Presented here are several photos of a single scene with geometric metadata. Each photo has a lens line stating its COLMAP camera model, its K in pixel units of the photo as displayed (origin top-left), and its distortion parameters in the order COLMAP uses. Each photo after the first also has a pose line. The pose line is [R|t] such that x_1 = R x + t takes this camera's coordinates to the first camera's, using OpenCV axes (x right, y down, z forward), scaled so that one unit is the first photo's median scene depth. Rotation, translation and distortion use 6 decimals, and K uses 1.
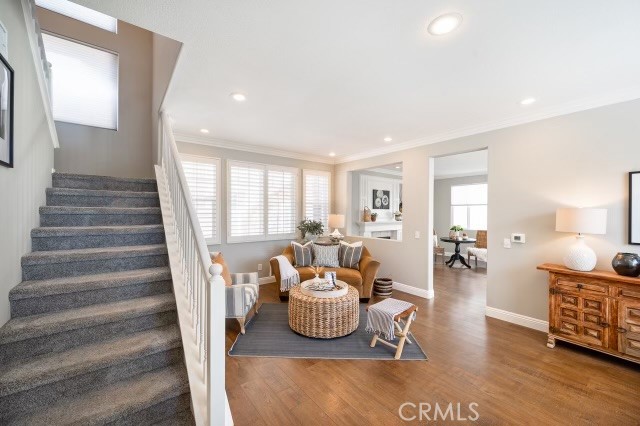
lens RADIAL K [[260.1, 0, 315.6], [0, 260.1, 214.9], [0, 0, 1]] dist [-0.001080, -0.000019]
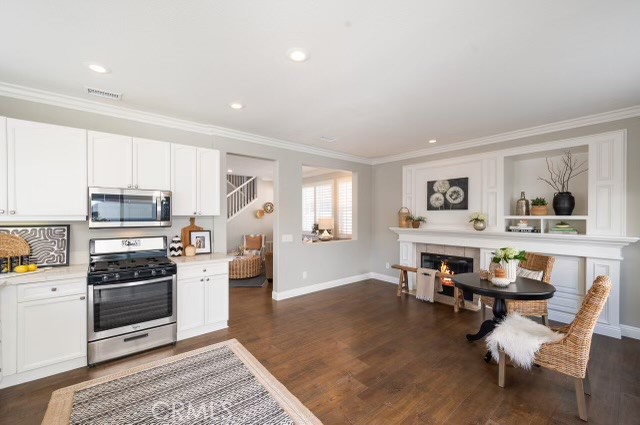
lens RADIAL K [[260.1, 0, 315.6], [0, 260.1, 214.4], [0, 0, 1]] dist [-0.001080, -0.000019]
pose [[0.026973, -0.006455, -0.999615, 0.887772], [-0.004112, 0.999970, -0.006569, -0.006400], [0.999628, 0.004288, 0.026945, 0.686776]]
